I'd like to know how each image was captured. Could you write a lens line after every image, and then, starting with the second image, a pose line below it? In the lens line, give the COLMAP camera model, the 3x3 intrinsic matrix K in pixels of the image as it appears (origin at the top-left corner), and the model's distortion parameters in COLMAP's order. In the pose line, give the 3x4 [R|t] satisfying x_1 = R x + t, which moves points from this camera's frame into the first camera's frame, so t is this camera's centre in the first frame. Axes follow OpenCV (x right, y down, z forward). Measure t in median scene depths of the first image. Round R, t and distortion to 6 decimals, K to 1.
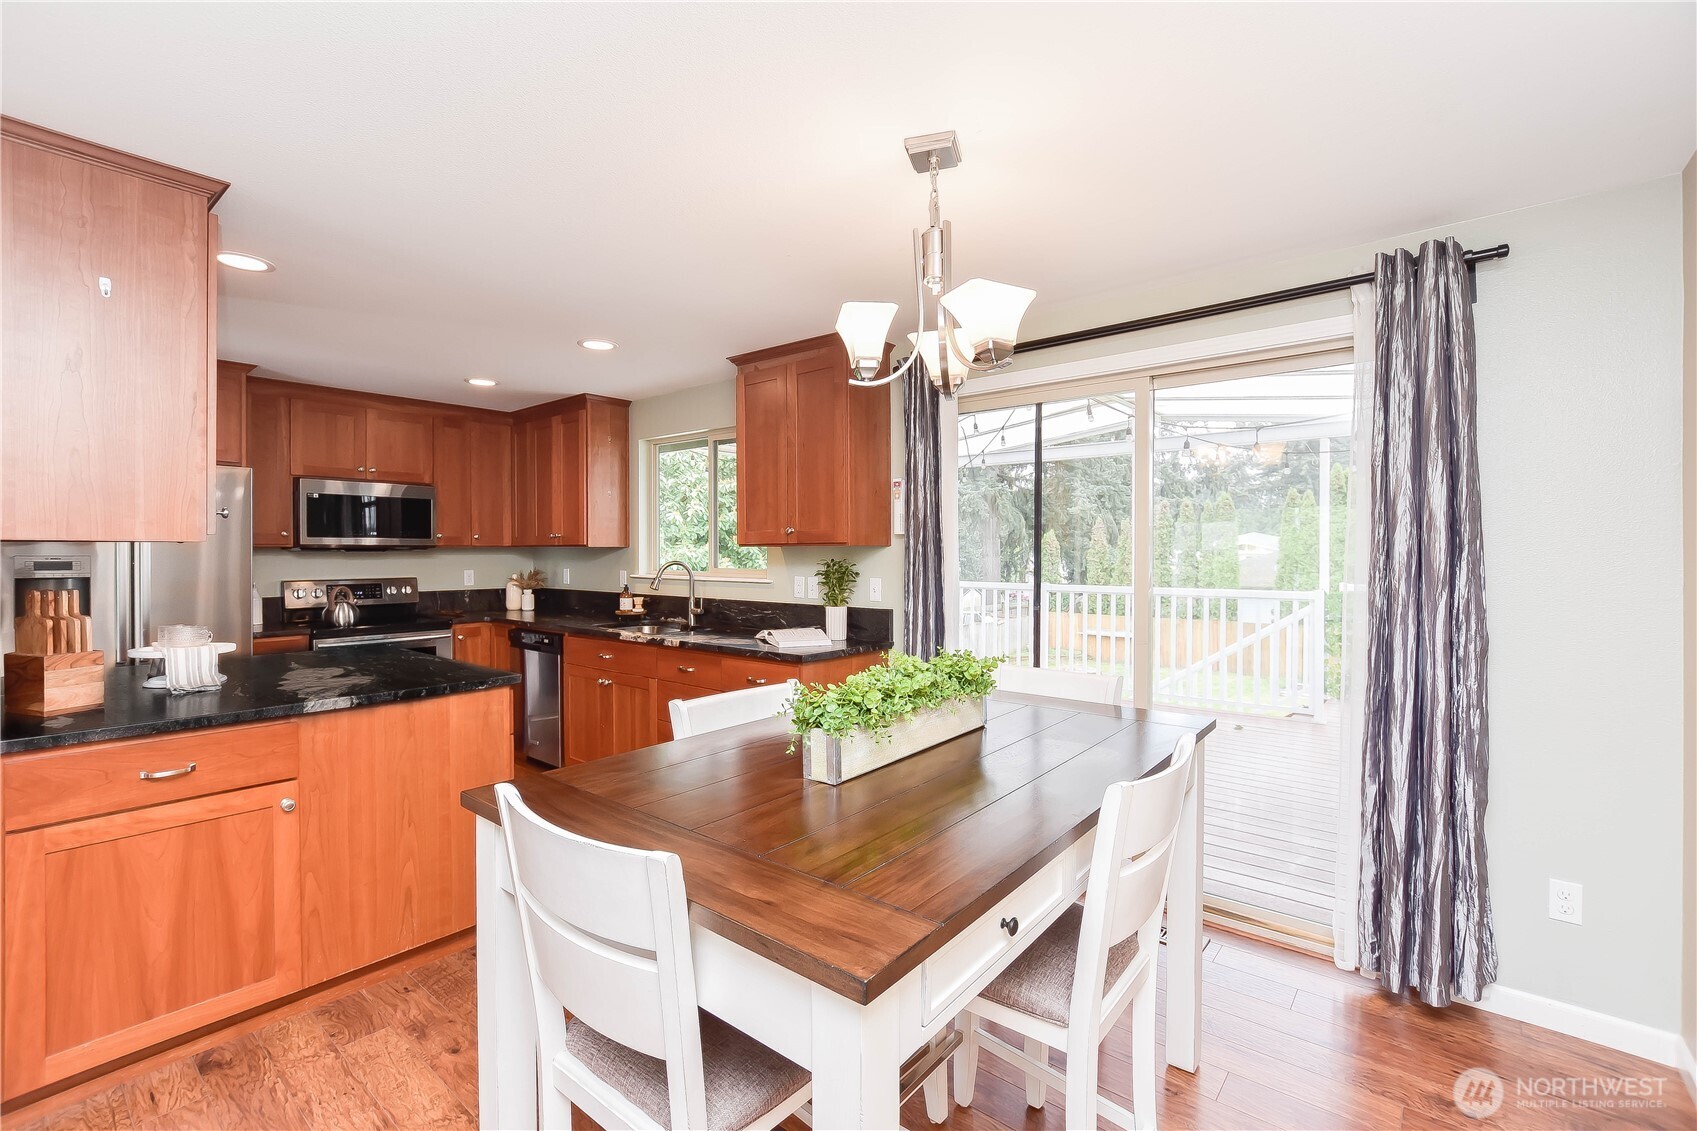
lens RADIAL K [[743.5, 0, 840.3], [0, 743.5, 556.1], [0, 0, 1]] dist [-0.024136, 0.003686]
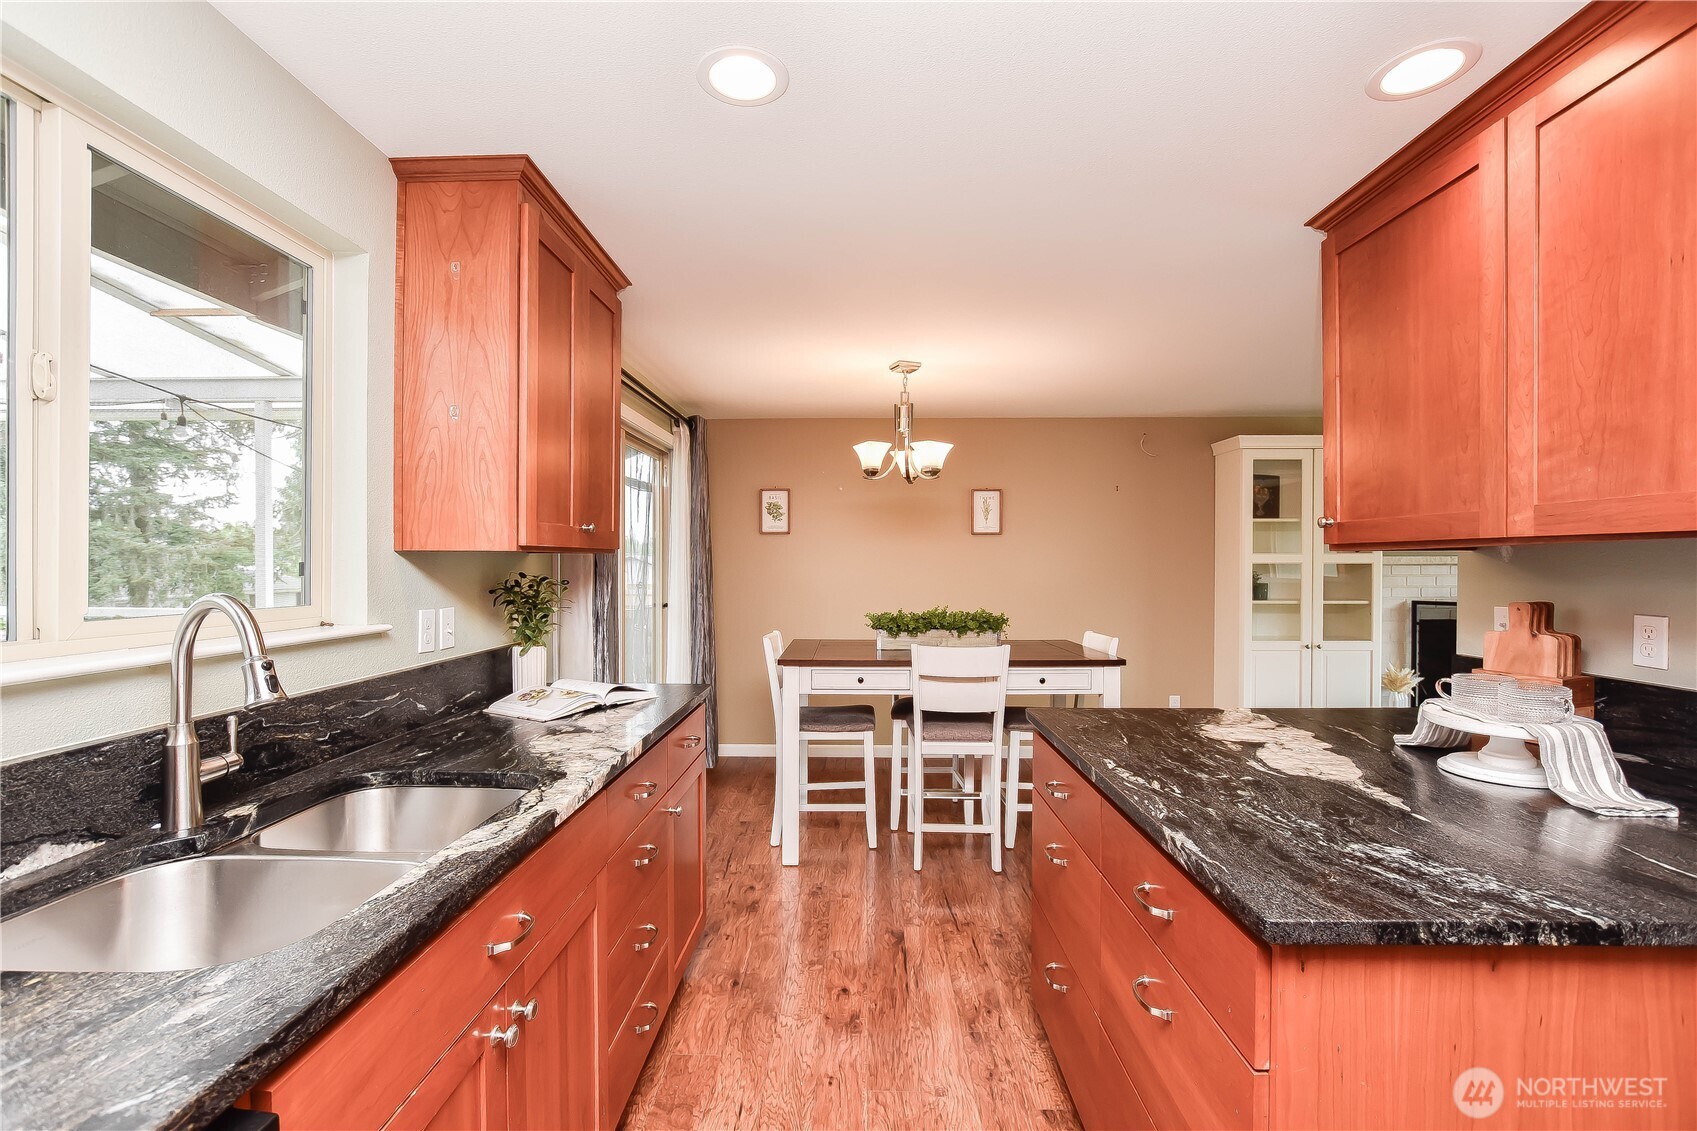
lens RADIAL K [[743.5, 0, 840.3], [0, 743.5, 556.1], [0, 0, 1]] dist [-0.024136, 0.003686]
pose [[-0.619765, 0.004436, 0.784775, -0.569002], [0.006228, 0.999980, -0.000734, -0.006017], [-0.784763, 0.004433, -0.619781, 0.991145]]
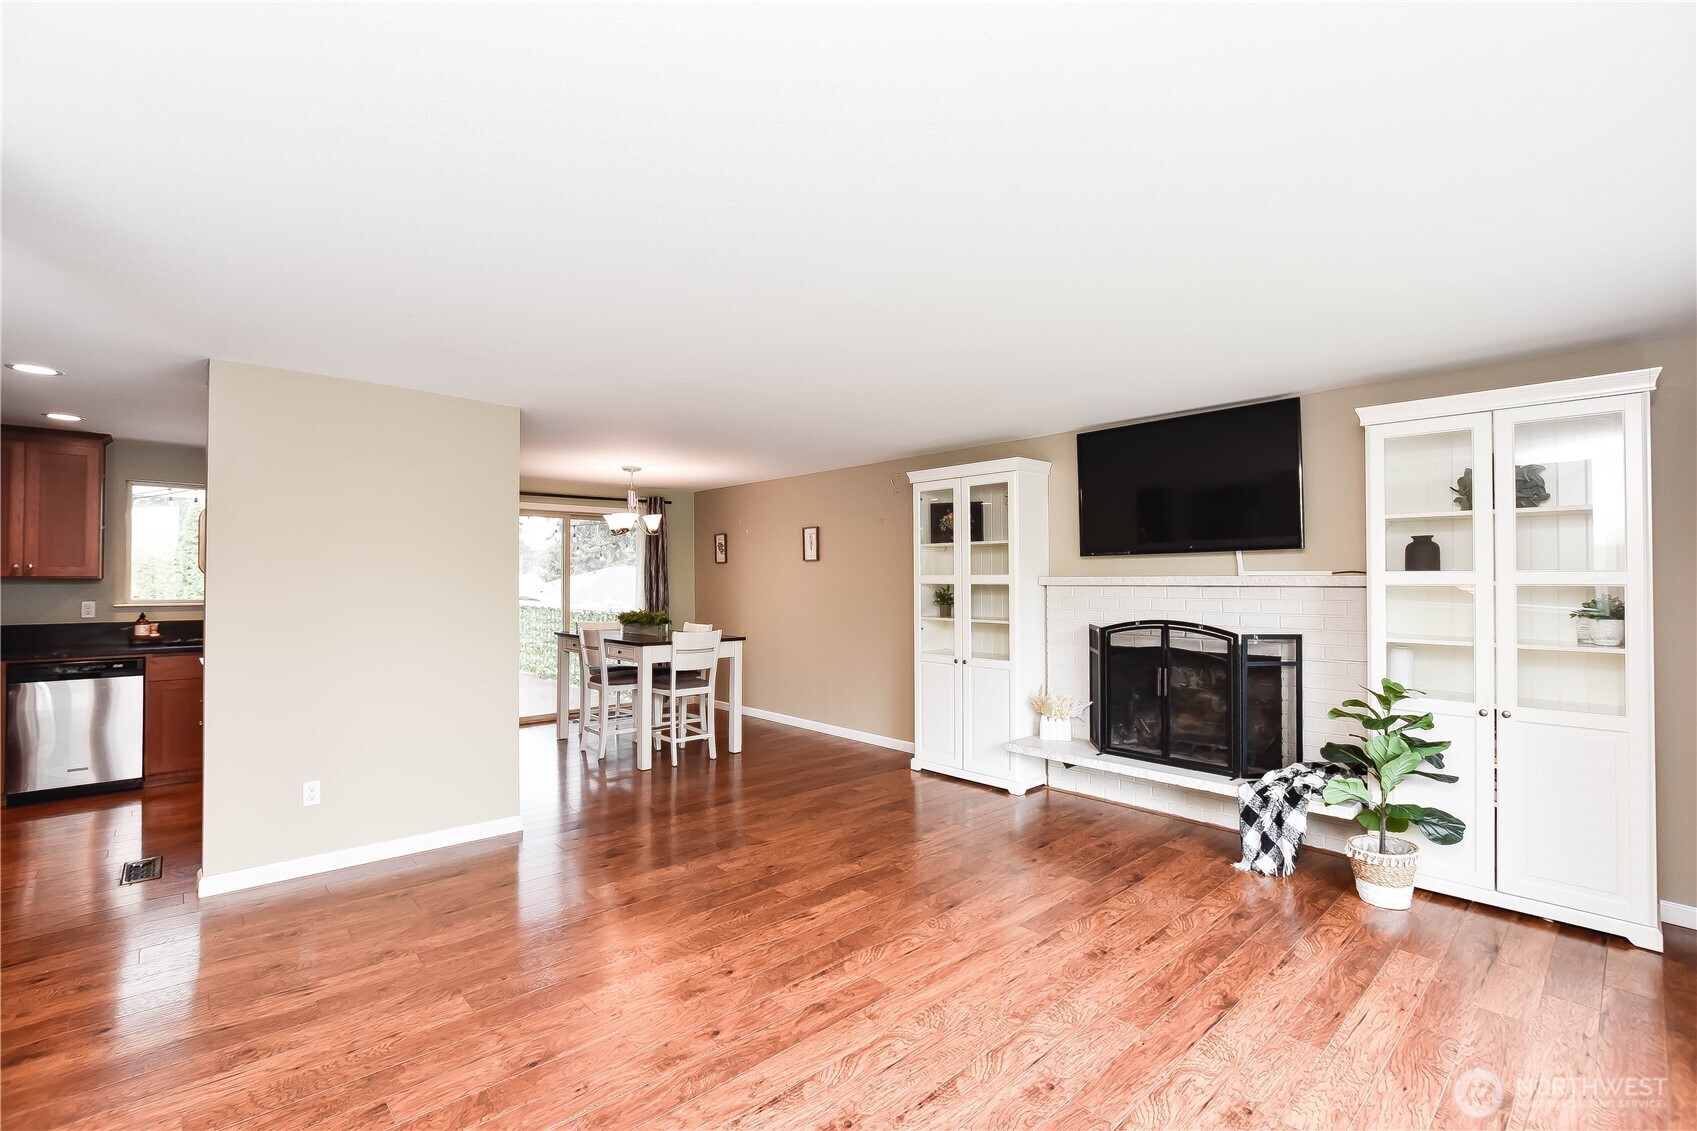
lens RADIAL K [[774.1, 0, 848.5], [0, 774.1, 565.5], [0, 0, 1]] dist [-0.015643, -0.000179]
pose [[0.140875, 0.016676, 0.989887, -1.374174], [0.011031, 0.999770, -0.018413, 0.000206], [-0.989966, 0.013513, 0.140659, -0.229950]]
